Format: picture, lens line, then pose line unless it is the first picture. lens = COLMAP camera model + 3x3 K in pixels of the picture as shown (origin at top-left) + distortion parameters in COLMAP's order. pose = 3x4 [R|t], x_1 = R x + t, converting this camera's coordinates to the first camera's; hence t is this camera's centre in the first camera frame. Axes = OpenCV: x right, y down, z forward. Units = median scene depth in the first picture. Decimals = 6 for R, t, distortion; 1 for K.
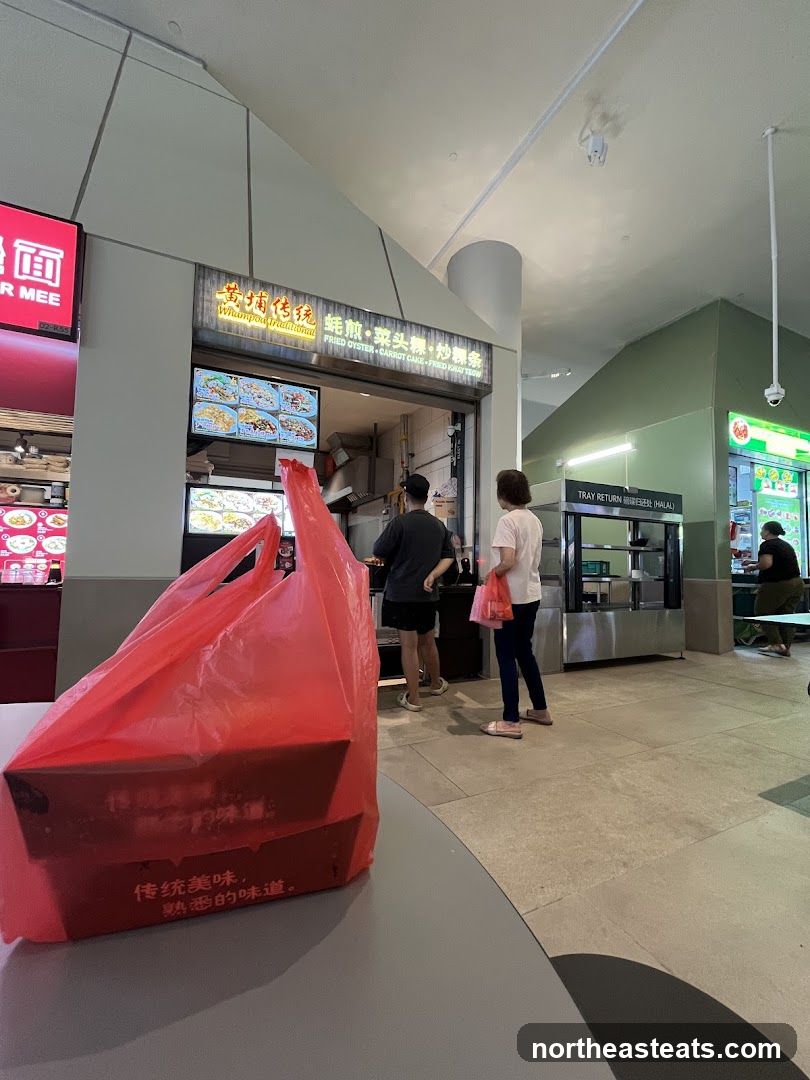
lens RADIAL K [[433.8, 0, 406.2], [0, 433.8, 541.5], [0, 0, 1]] dist [-0.006760, -0.000344]
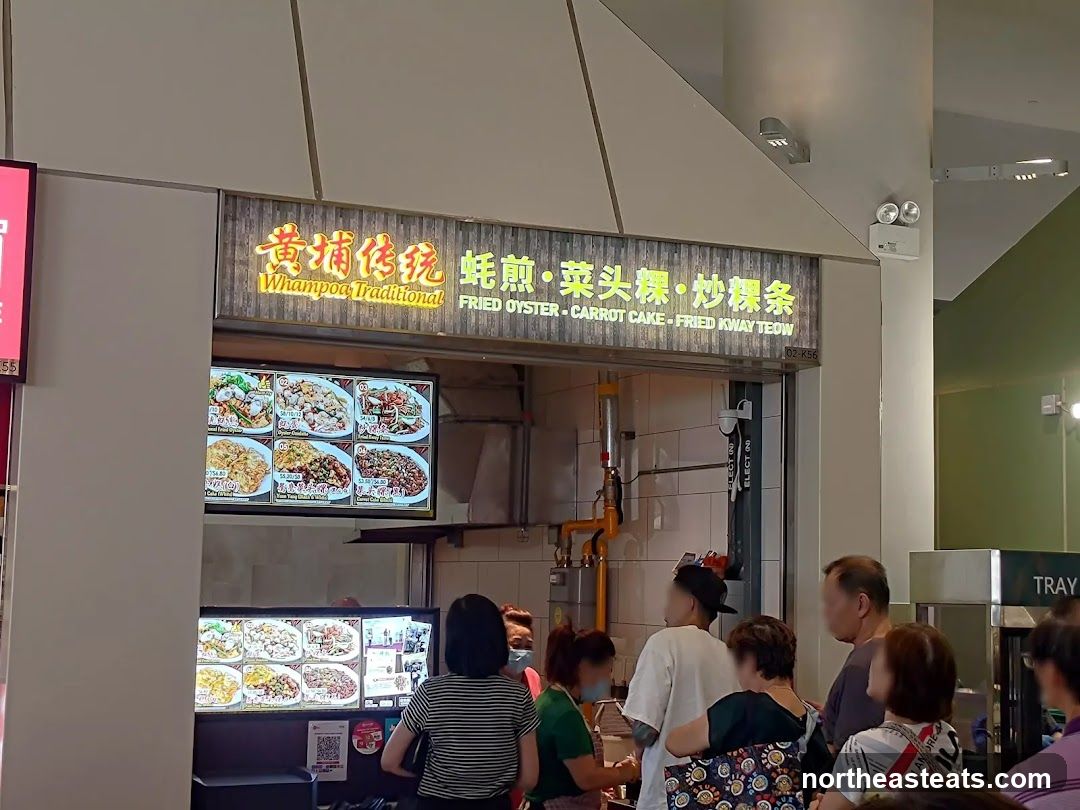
lens RADIAL K [[1711.1, 0, 531.3], [0, 1711.1, 406.8], [0, 0, 1]] dist [0.135438, 0.000000]
pose [[0.999687, 0.000450, -0.024999, -0.057736], [-0.001744, 0.998659, -0.051751, -0.239878], [0.024942, 0.051778, 0.998347, -0.842626]]
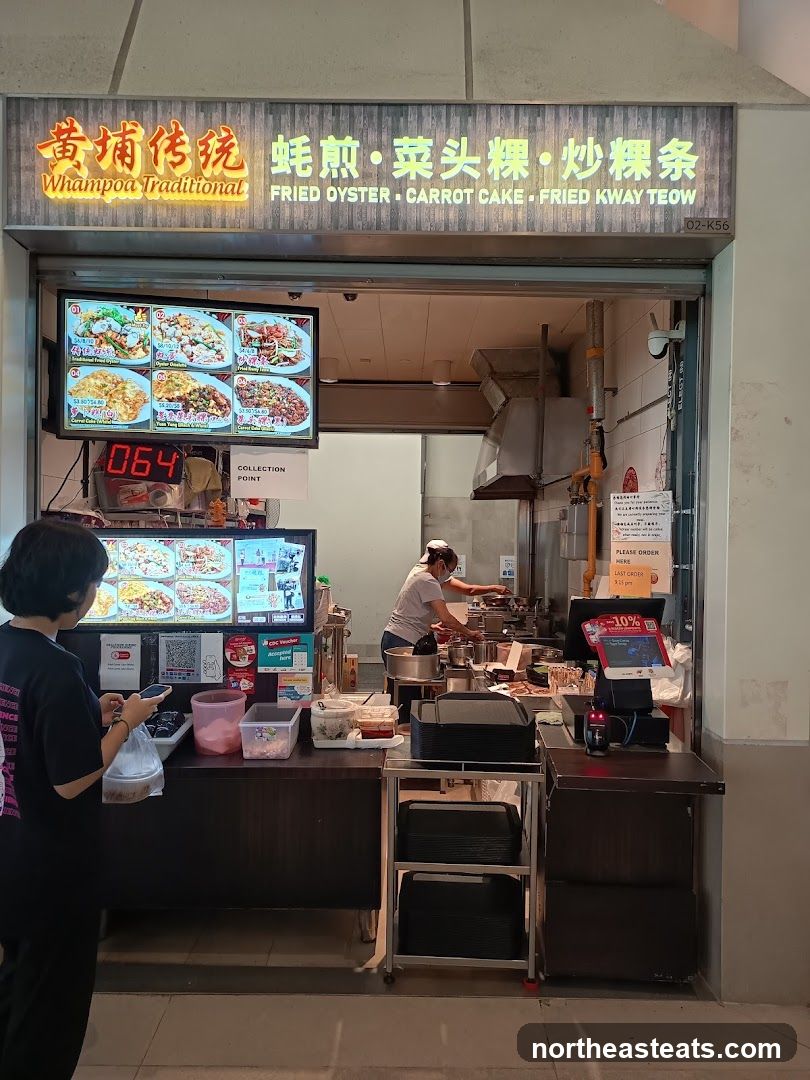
lens RADIAL K [[741.9, 0, 408.7], [0, 741.9, 539.2], [0, 0, 1]] dist [0.019767, -0.018058]
pose [[0.906009, -0.000454, -0.423258, 0.243720], [0.022409, 0.998648, 0.046896, -0.142281], [0.422664, -0.051973, 0.904795, 0.335944]]
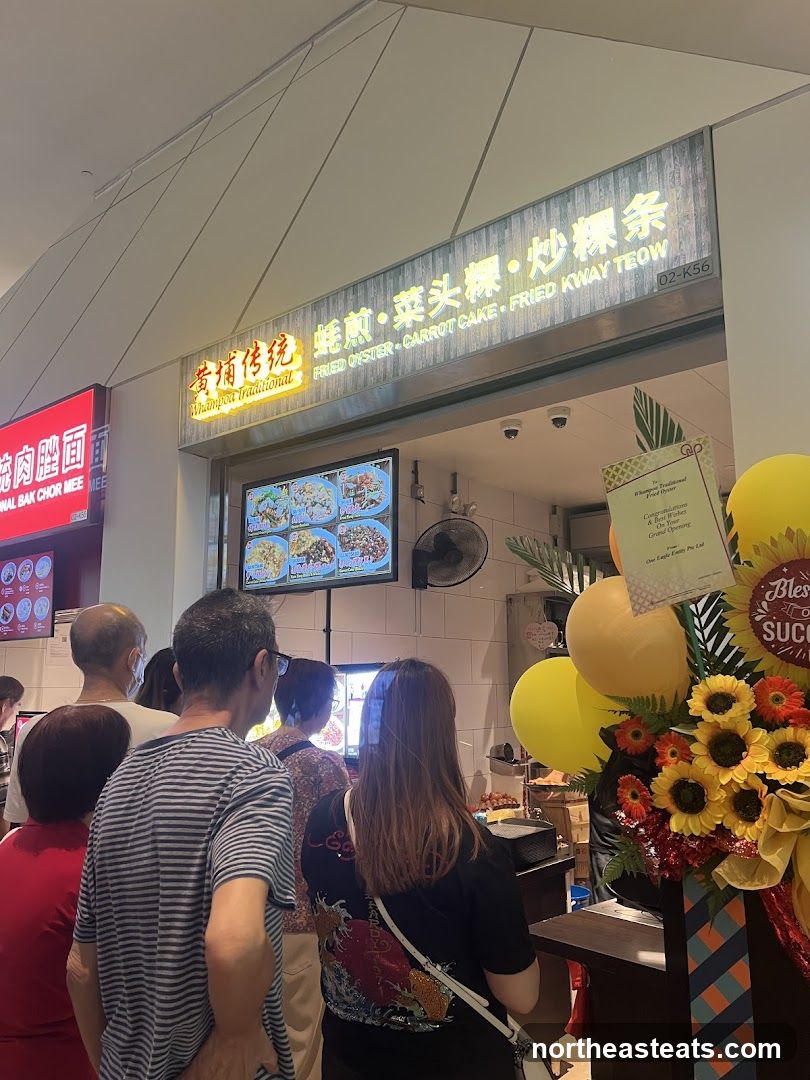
lens RADIAL K [[790.7, 0, 411.3], [0, 790.7, 557.5], [0, 0, 1]] dist [0.018303, -0.037849]
pose [[0.433305, -0.155593, -0.887715, 0.624718], [0.057939, 0.987756, -0.144847, -0.104975], [0.899383, 0.011329, 0.437014, 0.655160]]
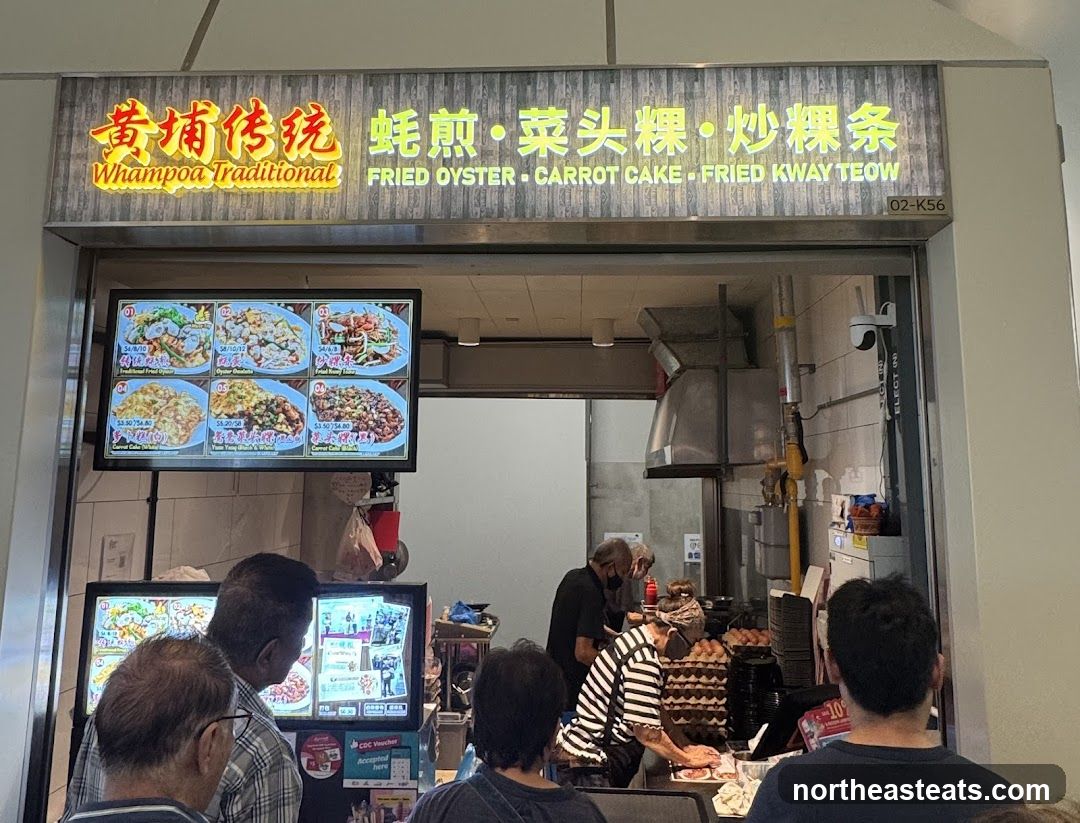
lens RADIAL K [[855.8, 0, 546.8], [0, 855.8, 342.5], [0, 0, 1]] dist [-0.011593, 0.000267]
pose [[0.888921, -0.083618, -0.450364, 0.234155], [0.031510, 0.992031, -0.121993, -0.229951], [0.456976, 0.094251, 0.884472, 0.430574]]
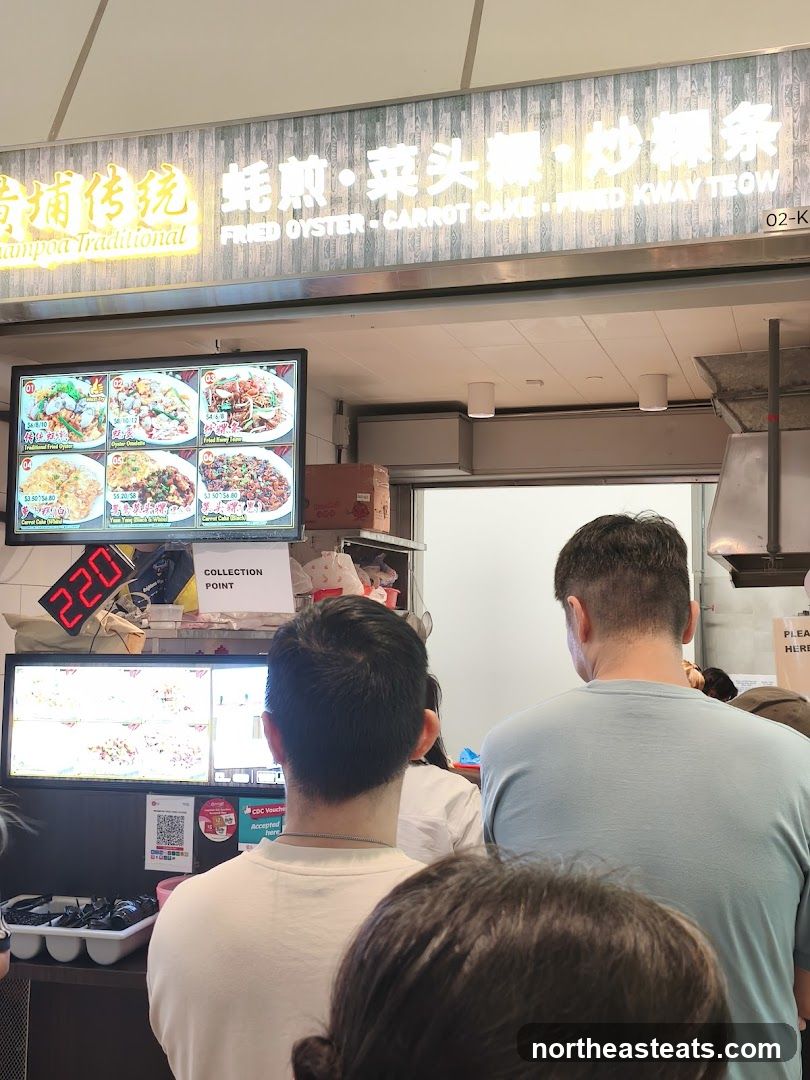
lens RADIAL K [[1236.6, 0, 403.9], [0, 1236.6, 530.6], [0, 0, 1]] dist [0.032962, 0.000000]
pose [[0.737506, -0.062160, -0.672474, 0.546488], [0.039364, 0.998019, -0.049082, -0.166937], [0.674192, 0.009727, 0.738492, 0.340274]]
